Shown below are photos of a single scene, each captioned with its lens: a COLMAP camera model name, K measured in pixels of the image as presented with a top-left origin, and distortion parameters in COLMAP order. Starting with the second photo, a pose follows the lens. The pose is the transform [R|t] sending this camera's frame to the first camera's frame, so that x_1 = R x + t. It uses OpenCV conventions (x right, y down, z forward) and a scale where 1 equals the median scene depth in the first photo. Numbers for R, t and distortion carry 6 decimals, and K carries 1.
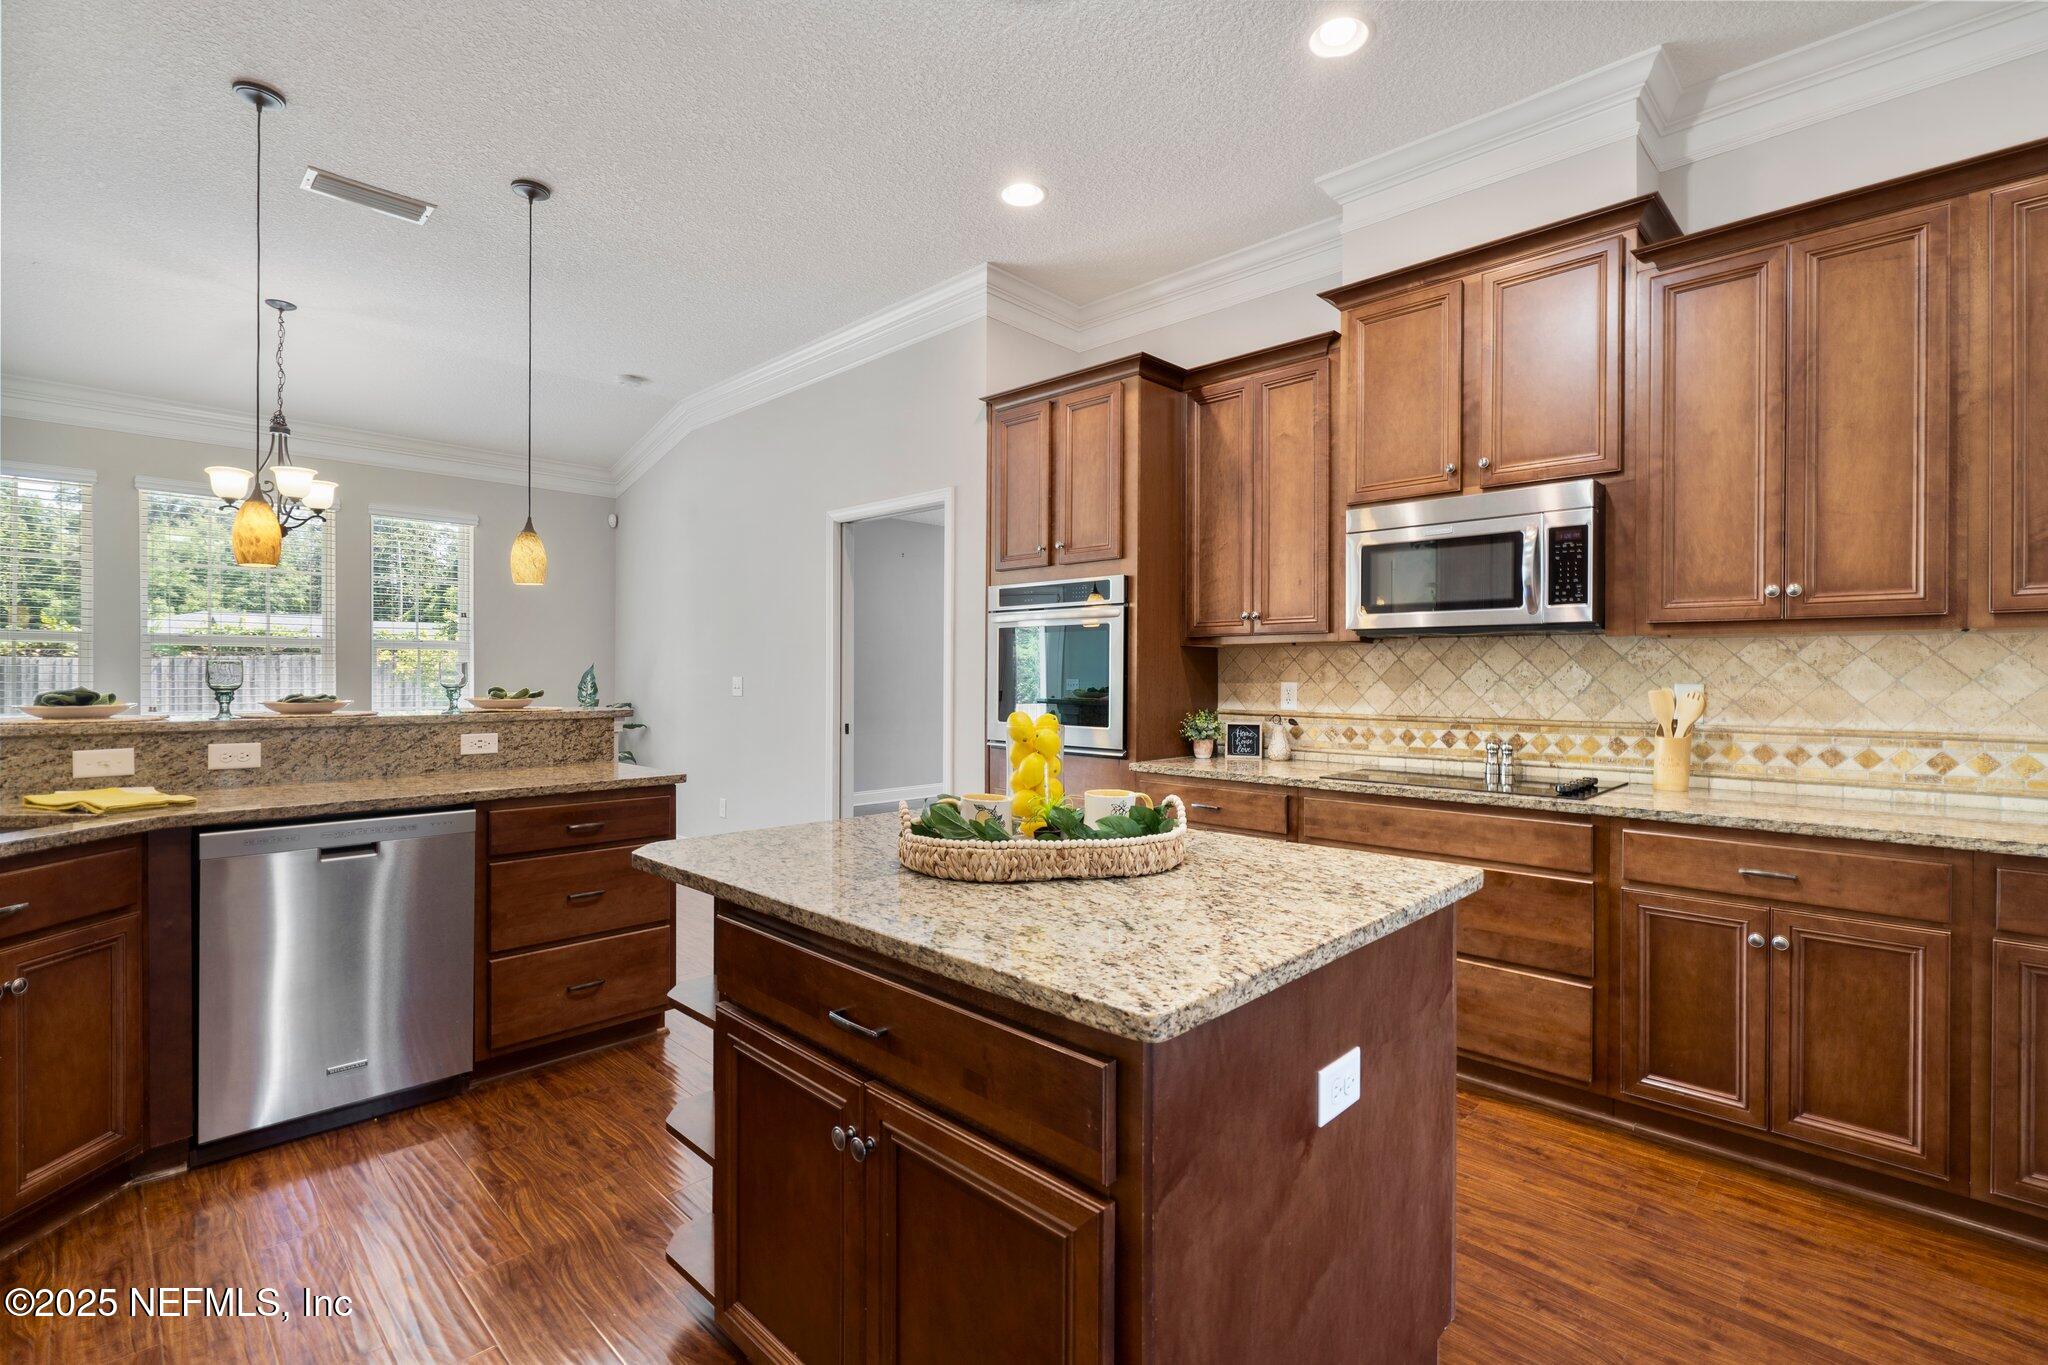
lens RADIAL K [[950.2, 0, 1064.4], [0, 950.2, 644.8], [0, 0, 1]] dist [-0.003325, 0.001640]
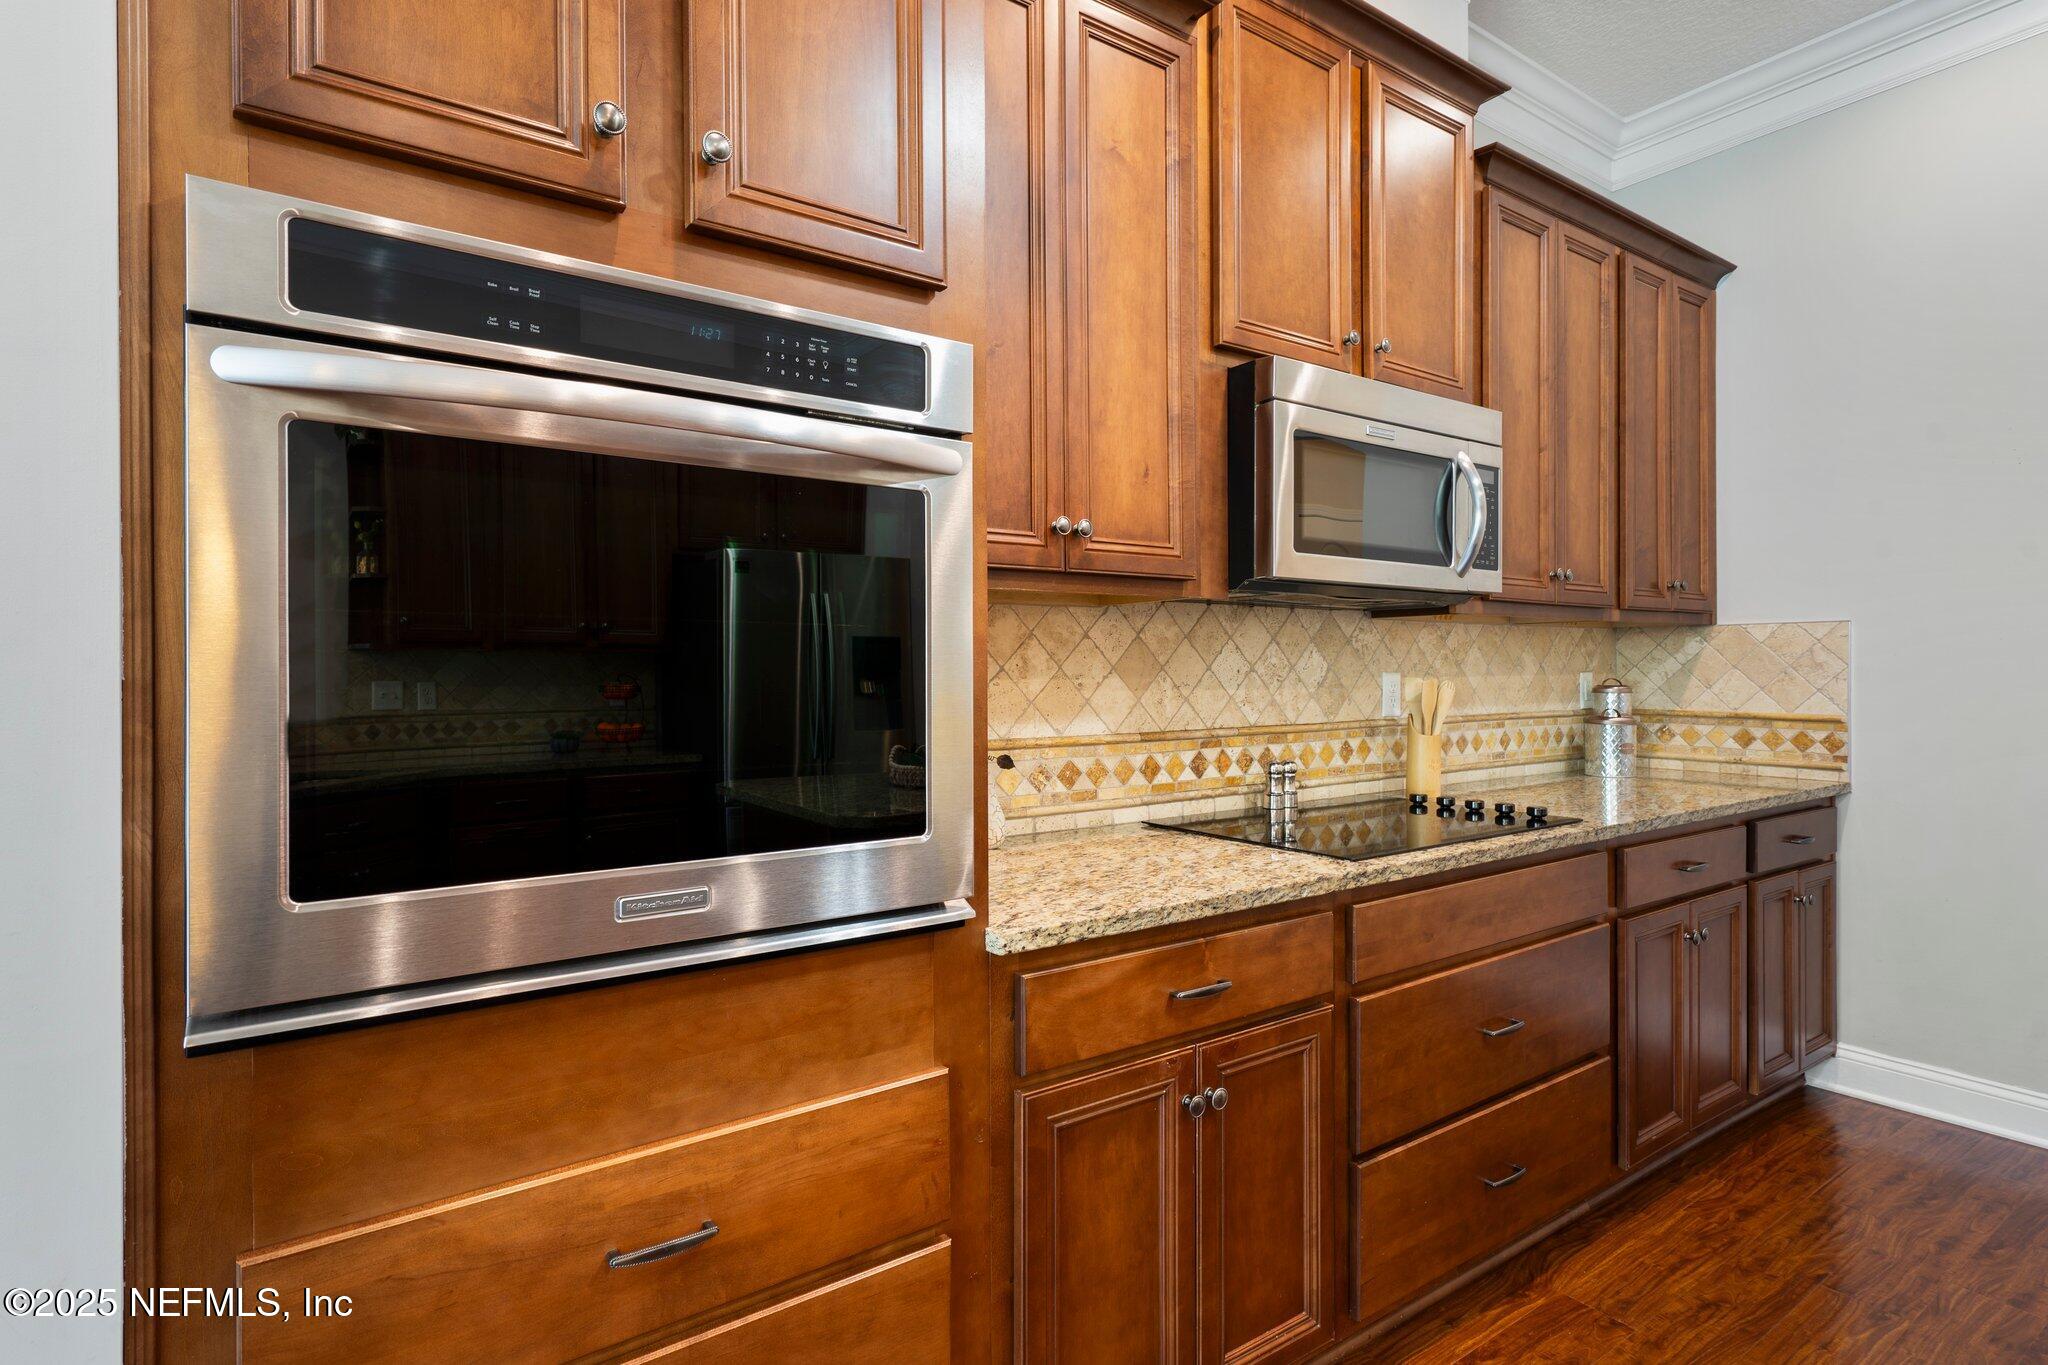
lens RADIAL K [[1000.8, 0, 1023.5], [0, 1000.8, 663.6], [0, 0, 1]] dist [-0.001324, -0.000944]
pose [[0.220518, -0.005962, 0.975365, -0.274672], [-0.033516, 0.999344, 0.013686, 0.027143], [-0.974807, -0.035708, 0.220174, 0.981243]]
